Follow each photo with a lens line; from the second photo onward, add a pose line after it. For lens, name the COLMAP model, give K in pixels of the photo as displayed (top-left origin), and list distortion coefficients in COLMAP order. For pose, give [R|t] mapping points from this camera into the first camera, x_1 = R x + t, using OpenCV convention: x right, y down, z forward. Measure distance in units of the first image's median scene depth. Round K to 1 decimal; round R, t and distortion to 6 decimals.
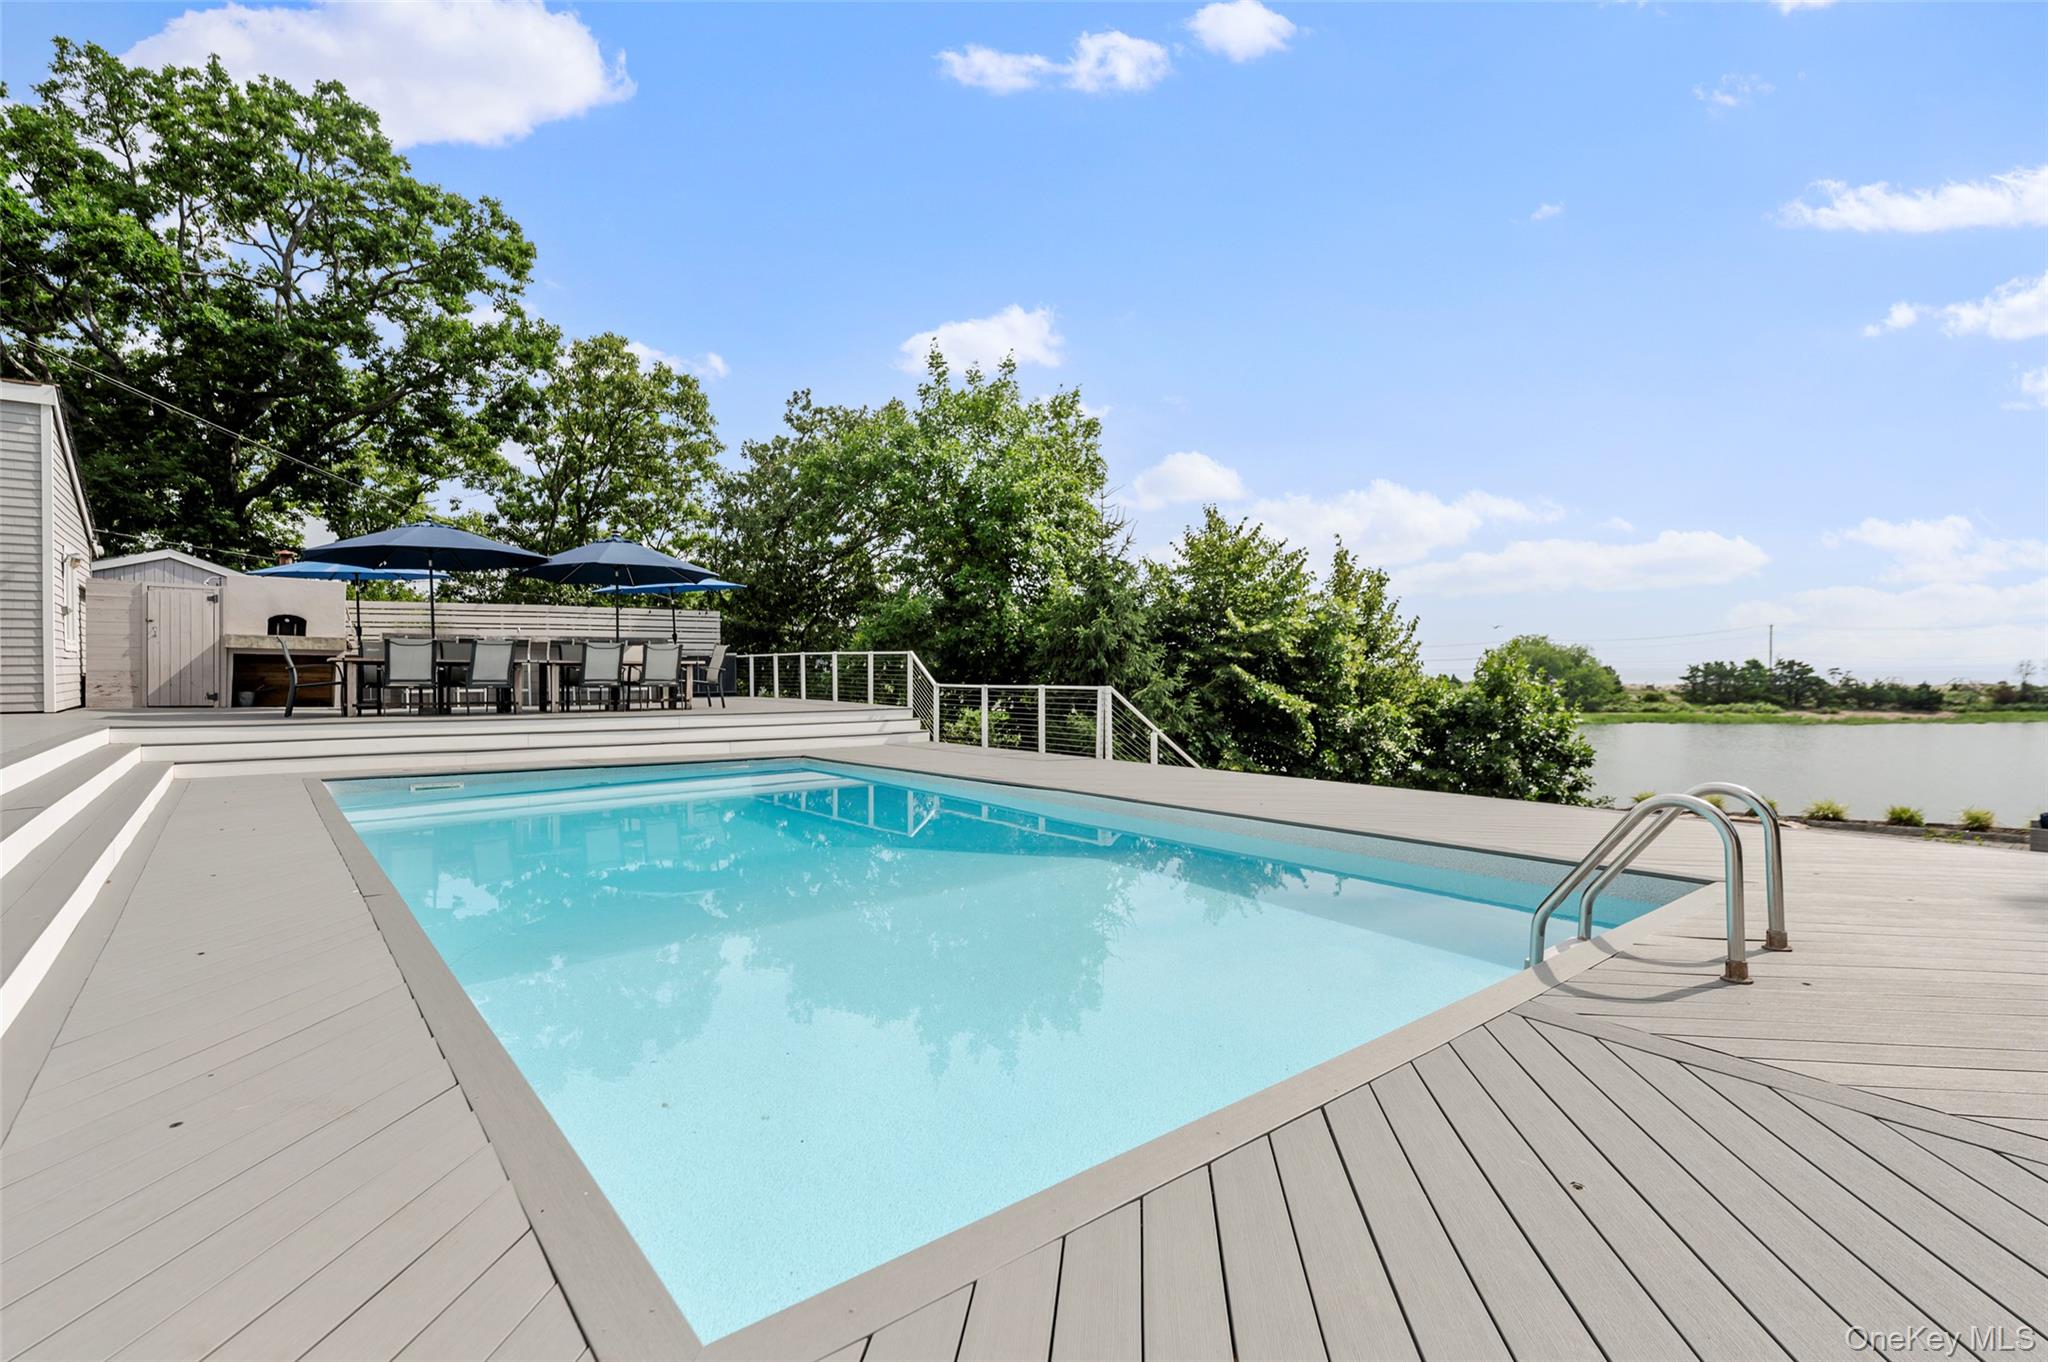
lens RADIAL K [[961.1, 0, 1024.0], [0, 961.1, 681.0], [0, 0, 1]] dist [0.000138, 0.000544]
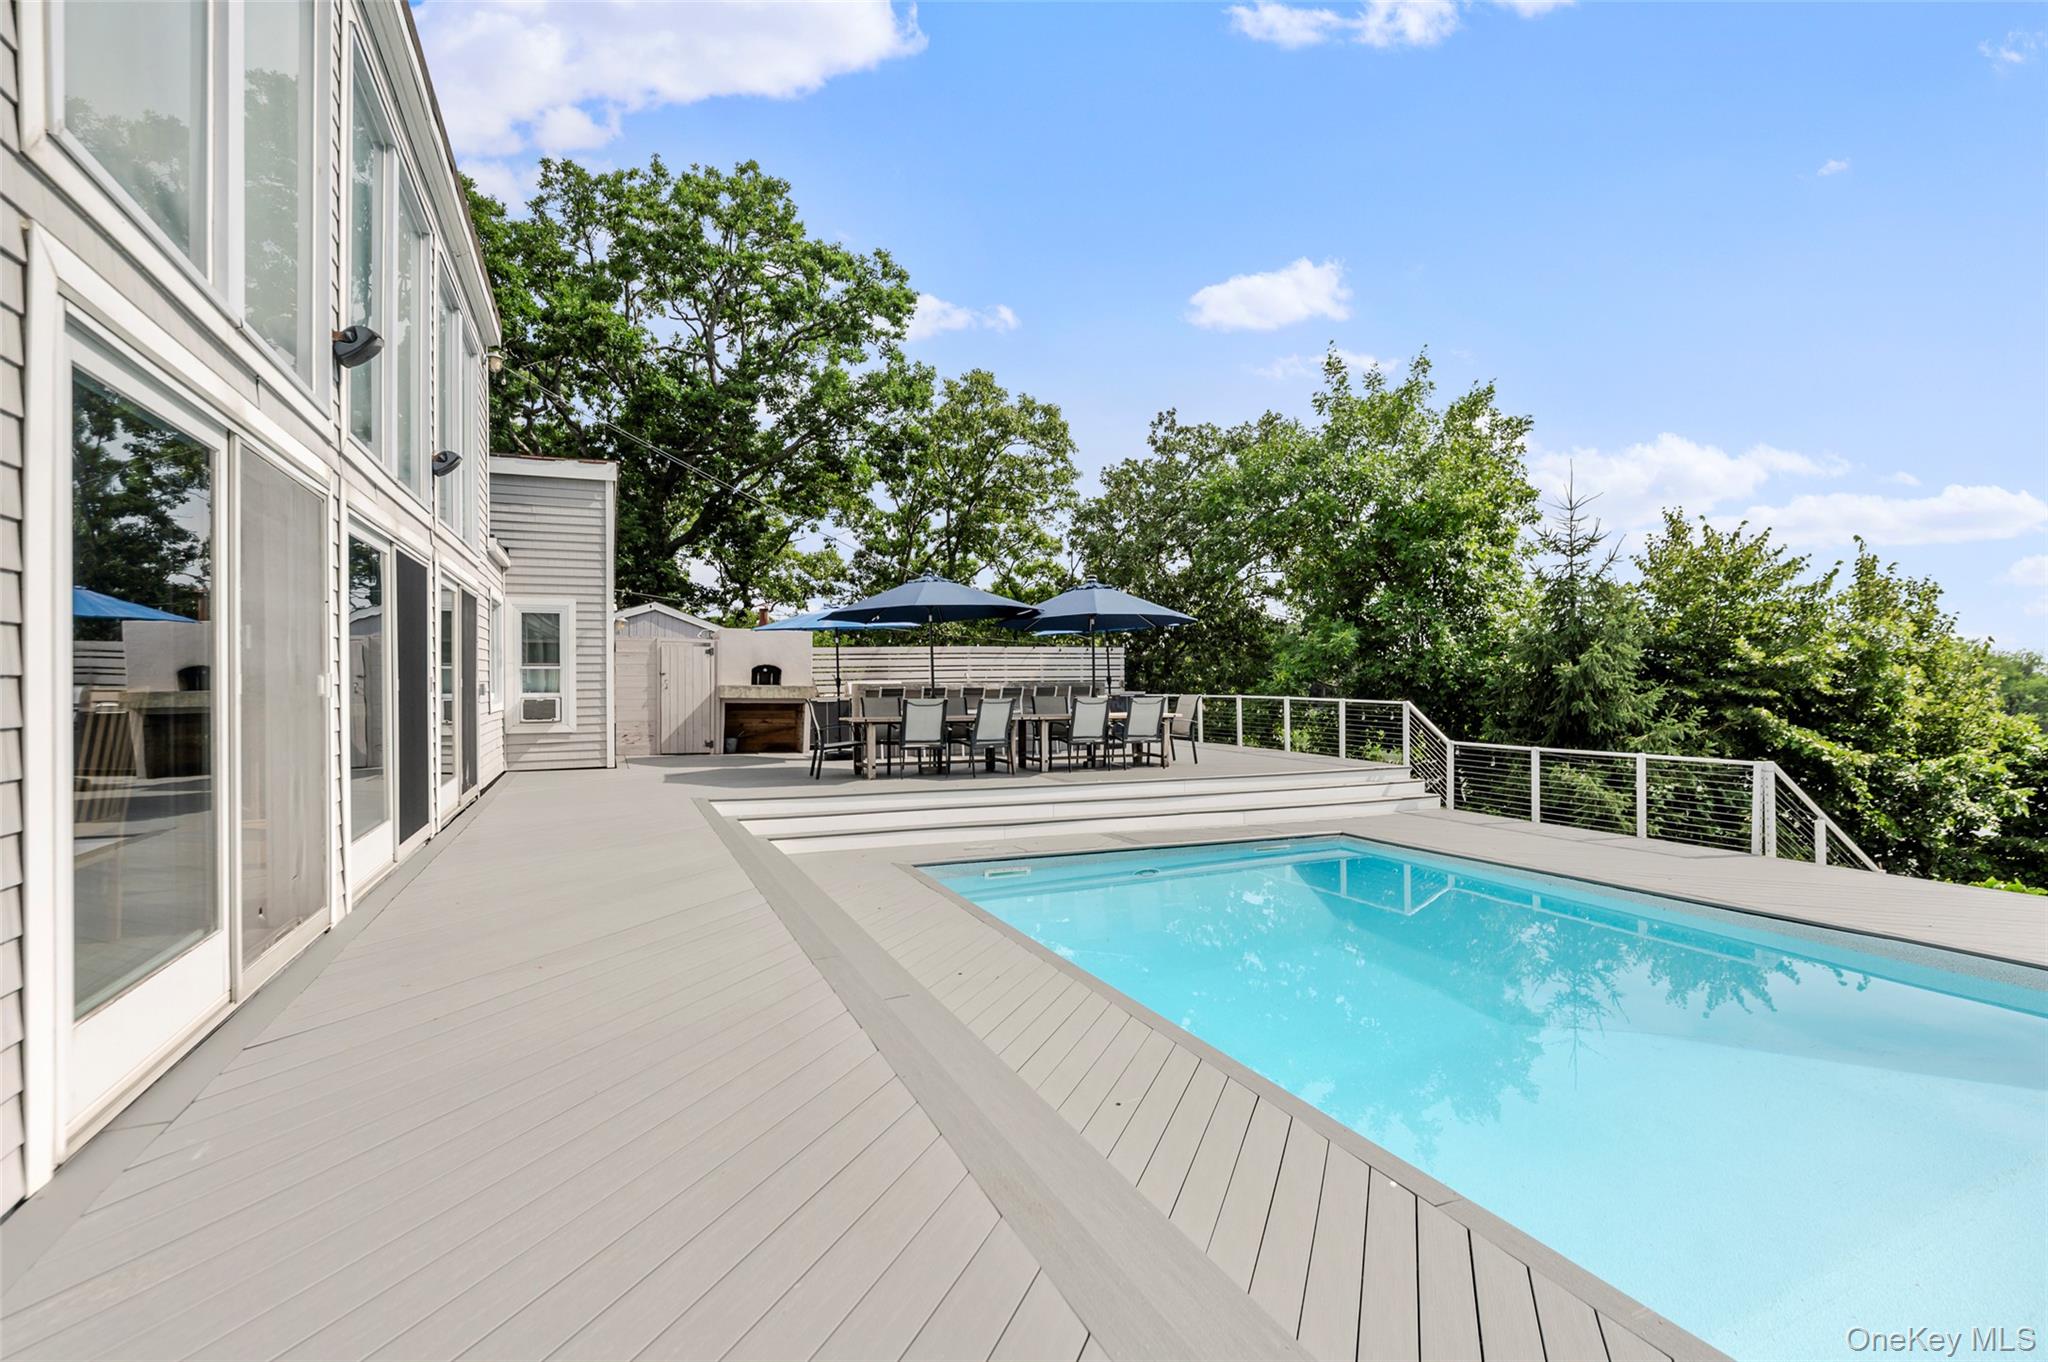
lens RADIAL K [[961.1, 0, 1024.0], [0, 961.1, 681.0], [0, 0, 1]] dist [0.000138, 0.000544]
pose [[0.963208, -0.003349, -0.268736, -0.131685], [0.000213, 0.999932, -0.011698, -0.023703], [0.268757, 0.011210, 0.963143, 0.043866]]
